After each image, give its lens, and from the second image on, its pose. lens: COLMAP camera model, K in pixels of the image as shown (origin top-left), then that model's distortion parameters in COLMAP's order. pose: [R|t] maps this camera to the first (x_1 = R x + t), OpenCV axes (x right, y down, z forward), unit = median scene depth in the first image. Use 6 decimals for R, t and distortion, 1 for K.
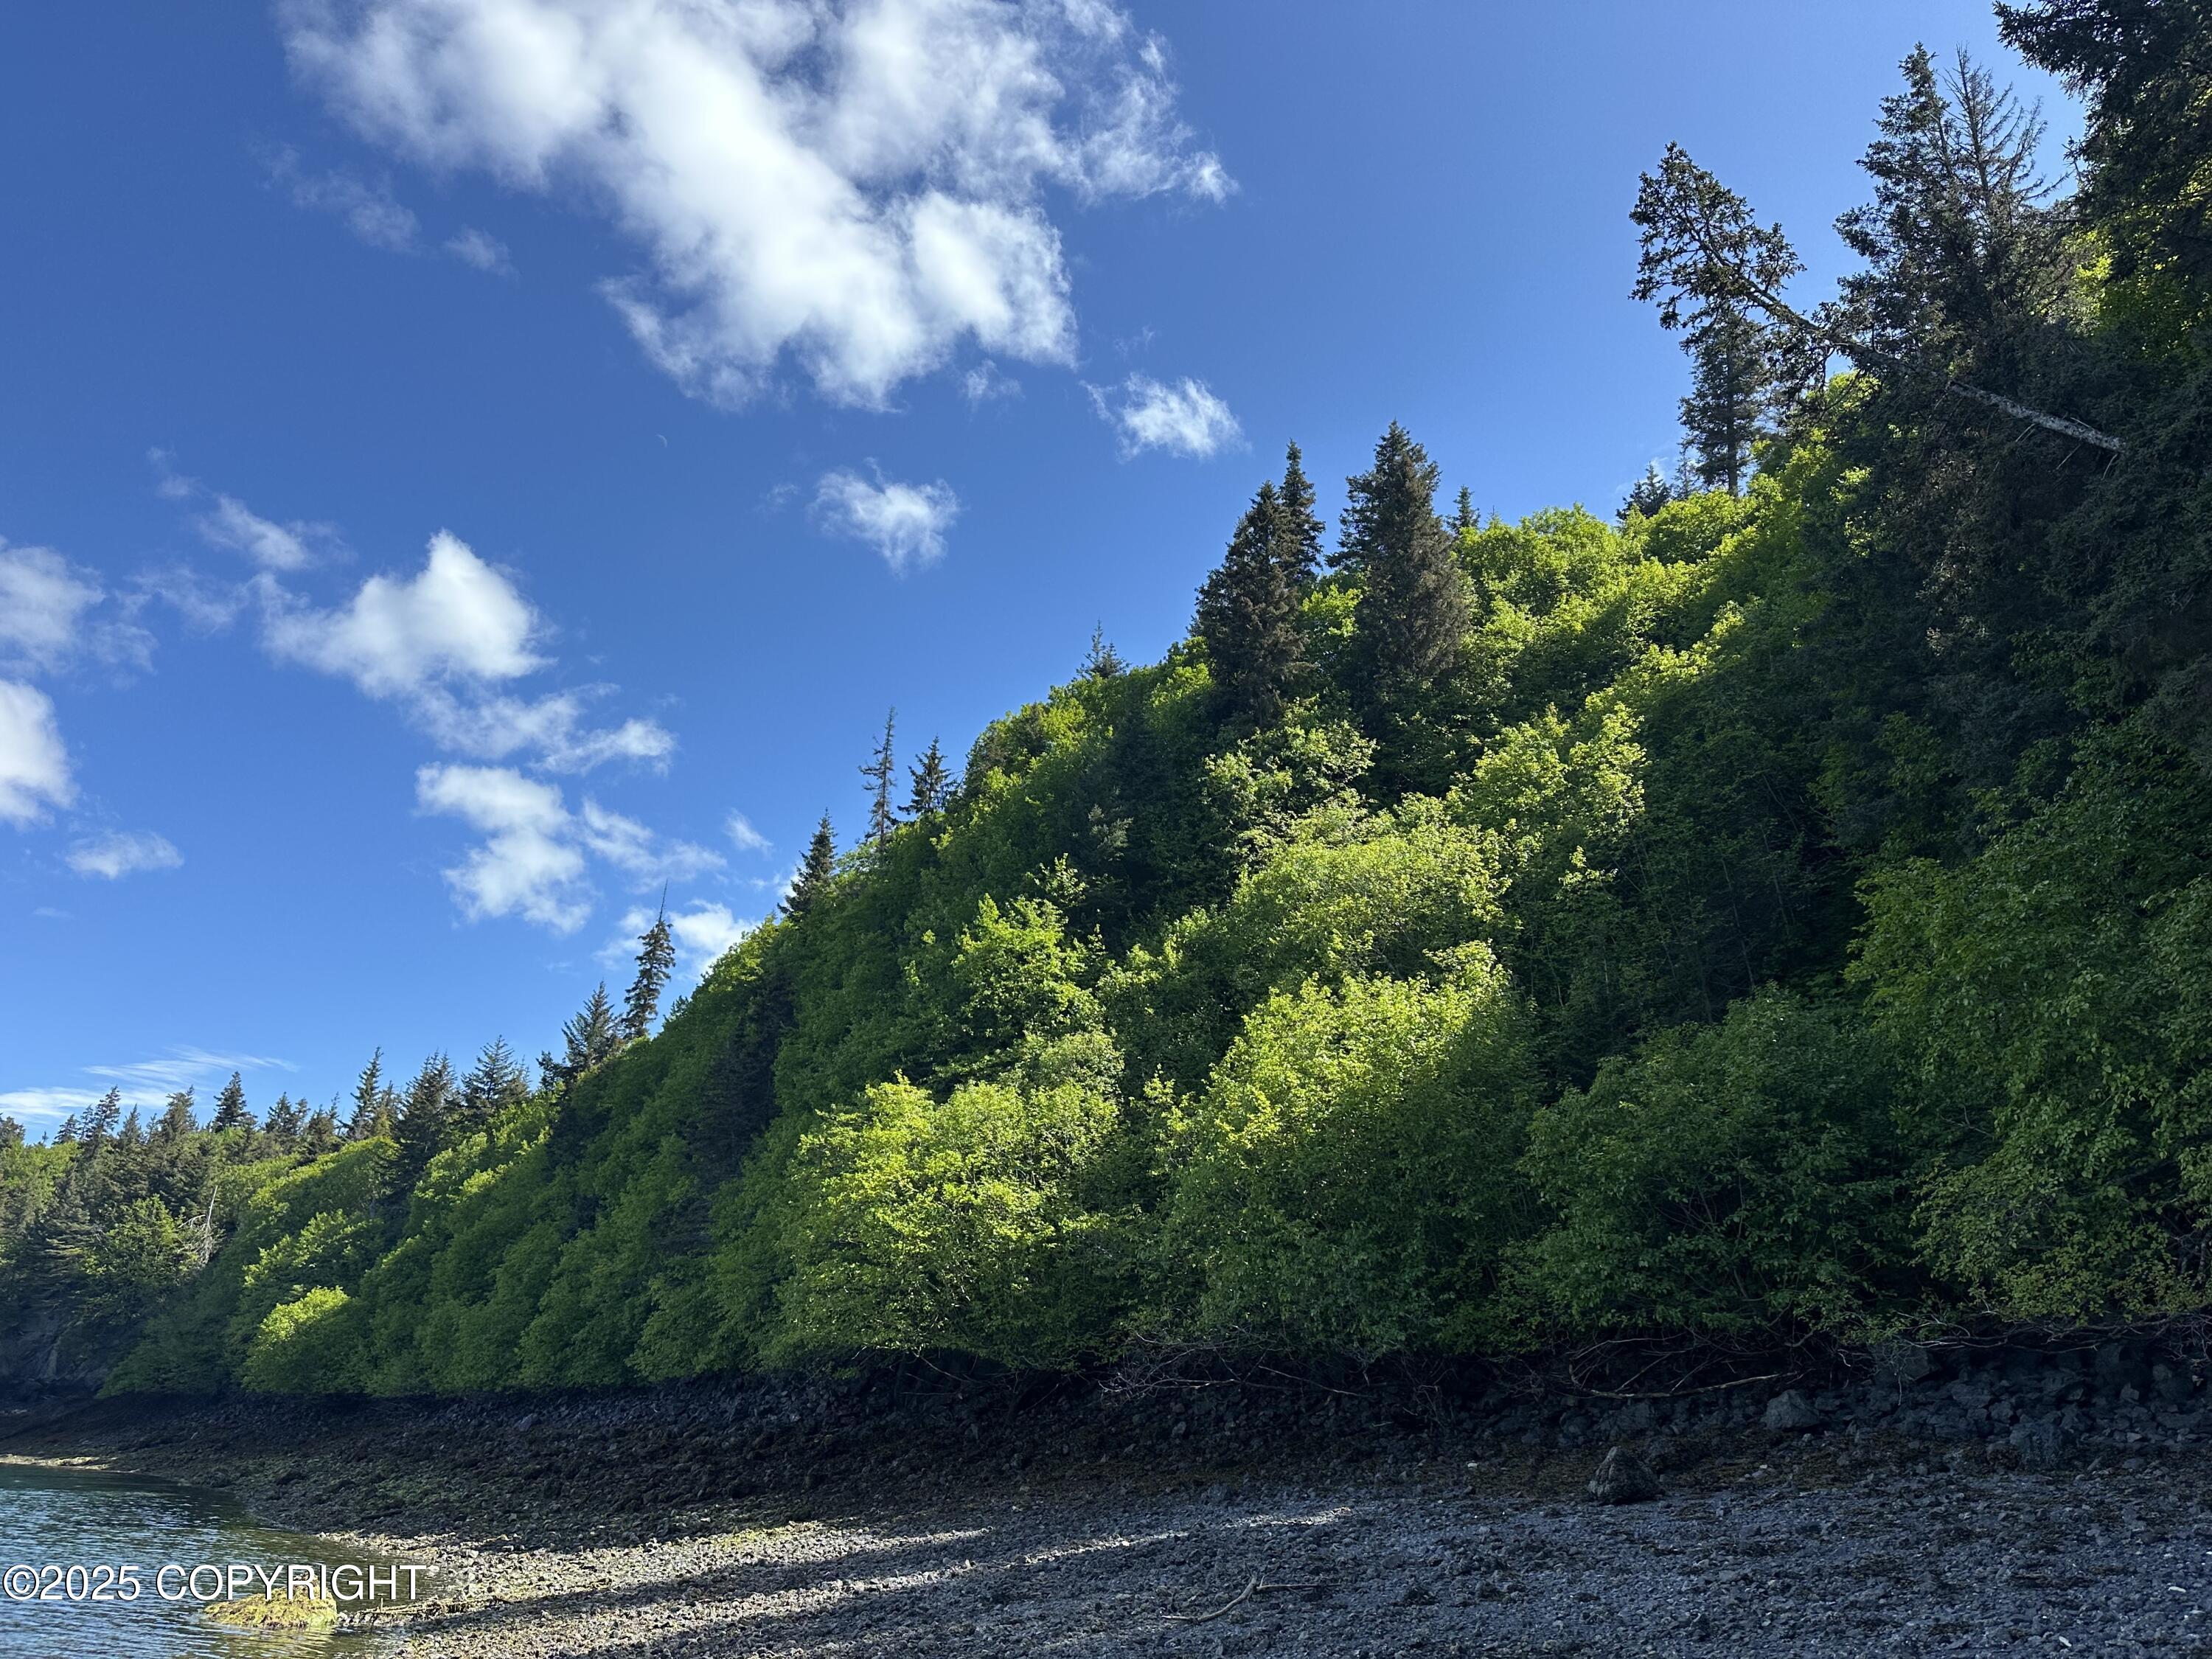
lens RADIAL K [[1550.6, 0, 1097.7], [0, 1550.6, 839.9], [0, 0, 1]] dist [-0.001747, -0.006957]
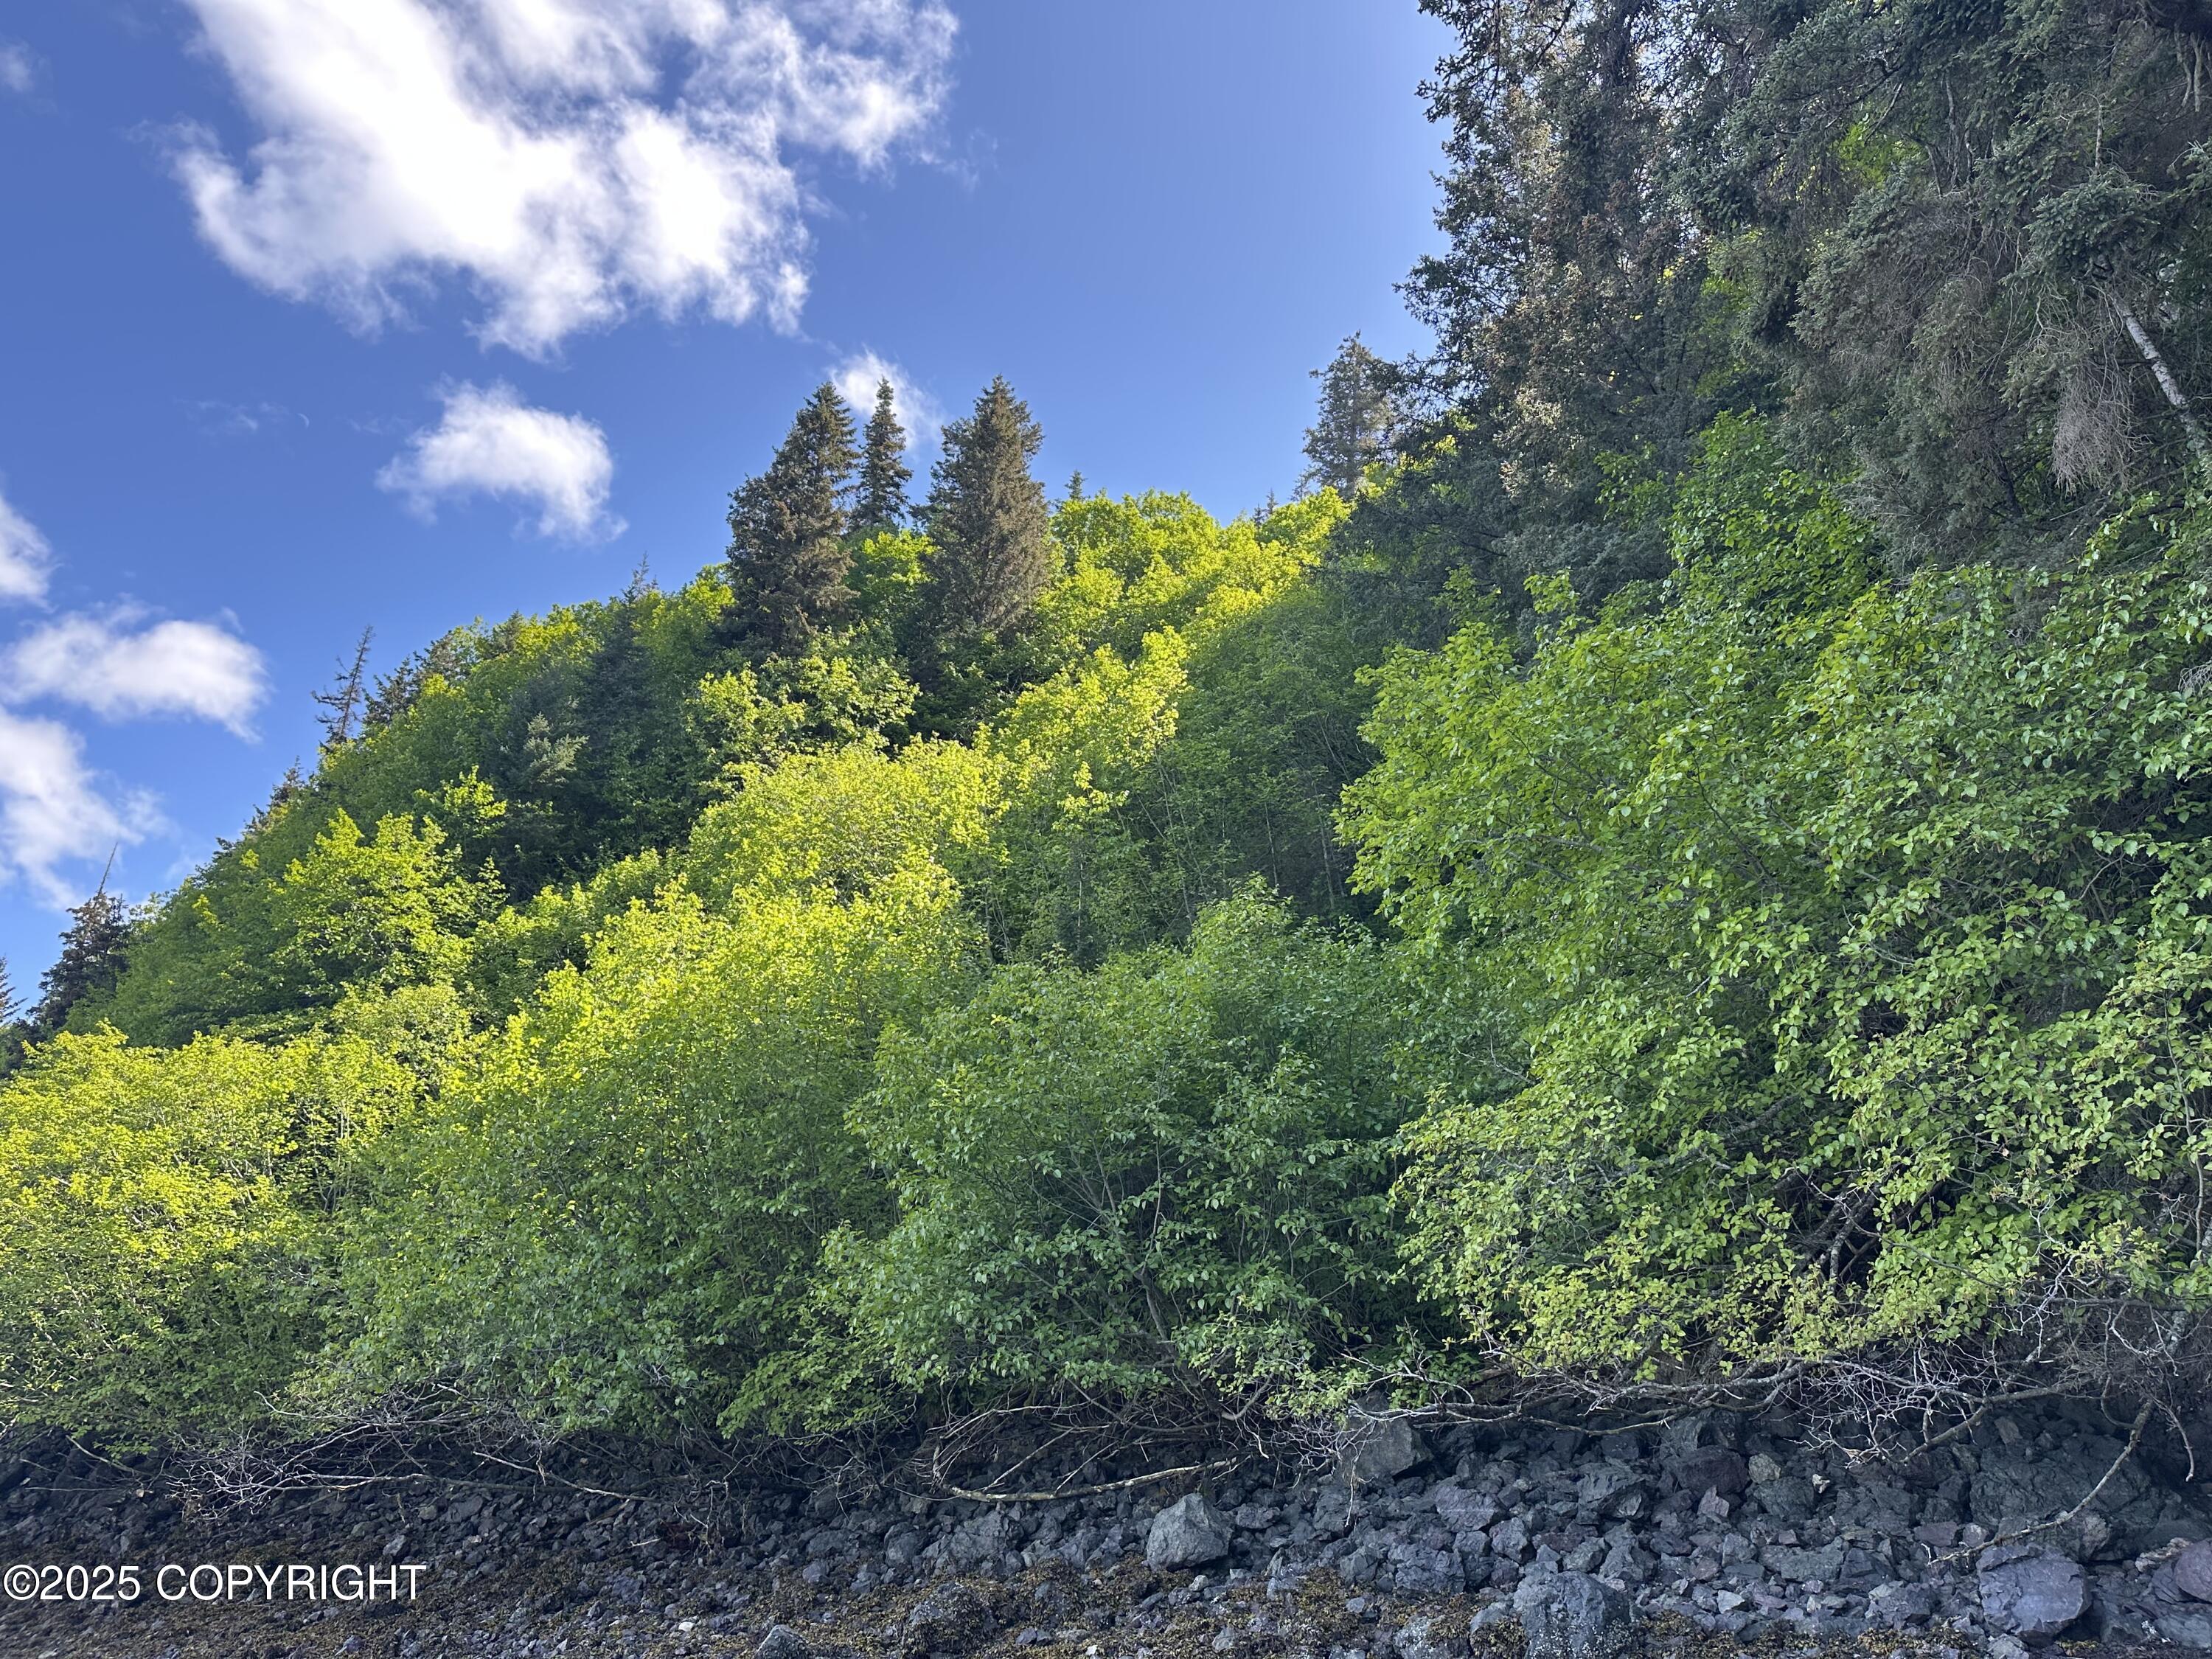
lens RADIAL K [[1559.4, 0, 1108.3], [0, 1559.4, 770.7], [0, 0, 1]] dist [0.009769, 0.000299]
pose [[0.969130, 0.098272, 0.226119, 0.246056], [-0.080051, 0.992862, -0.088408, 0.132227], [-0.233193, 0.067578, 0.970079, 0.397090]]
